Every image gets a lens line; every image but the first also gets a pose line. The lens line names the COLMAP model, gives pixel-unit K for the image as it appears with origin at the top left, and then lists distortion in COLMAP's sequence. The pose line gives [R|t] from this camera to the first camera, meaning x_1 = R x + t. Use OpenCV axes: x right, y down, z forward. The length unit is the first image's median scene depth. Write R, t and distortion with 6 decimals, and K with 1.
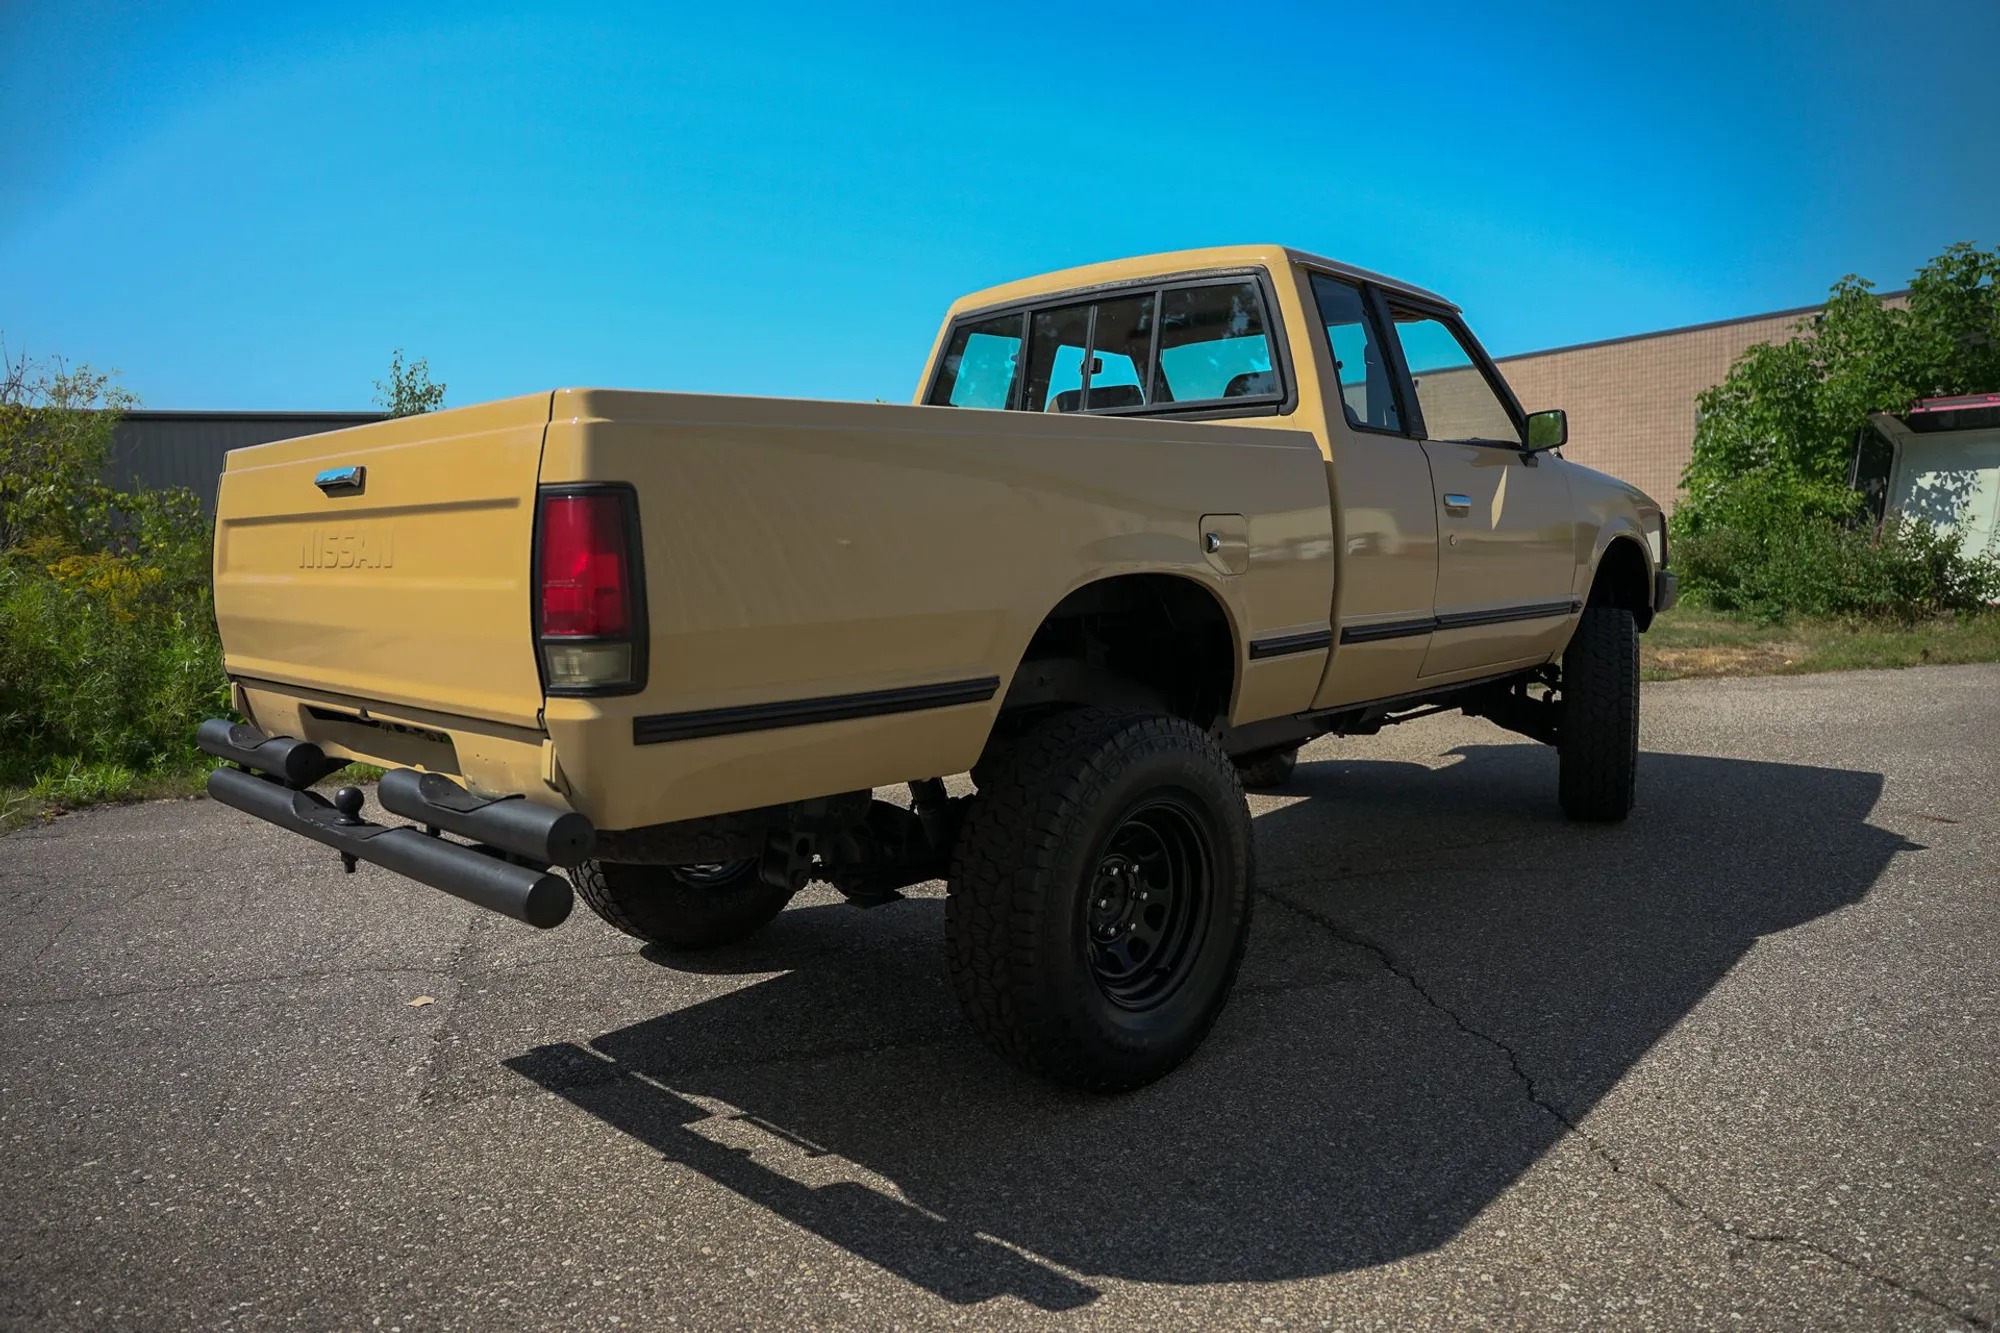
lens RADIAL K [[1346.3, 0, 999.1], [0, 1346.3, 681.0], [0, 0, 1]] dist [-0.131044, 0.100185]
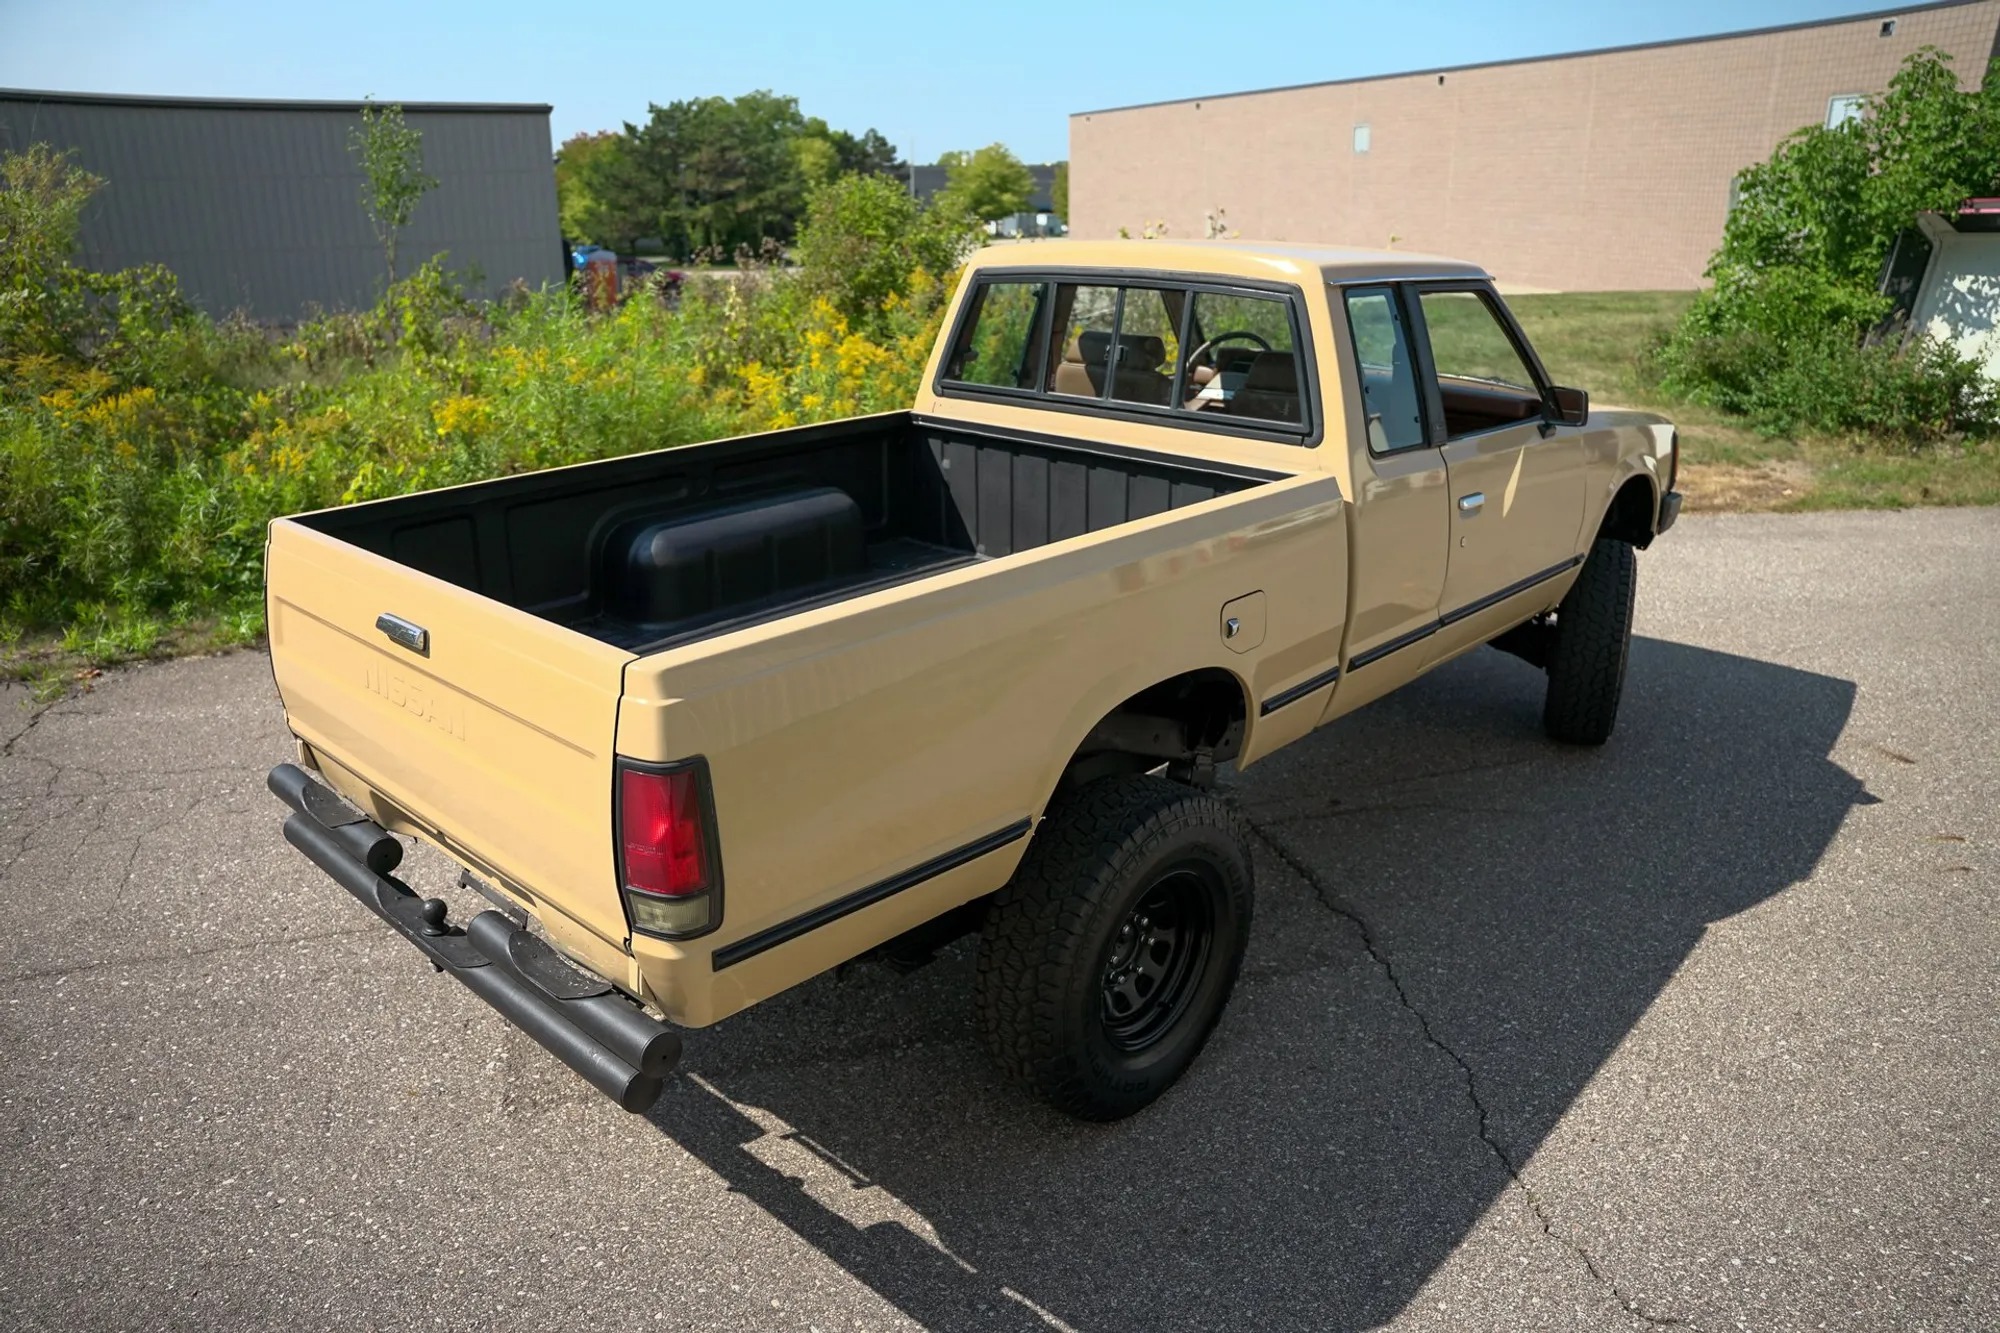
lens RADIAL K [[1346.3, 0, 999.1], [0, 1346.3, 681.0], [0, 0, 1]] dist [-0.131044, 0.100185]
pose [[0.999811, 0.017260, 0.008933, -0.031513], [-0.018809, 0.975042, 0.221221, -0.295793], [-0.004892, -0.221347, 0.975183, -0.026183]]
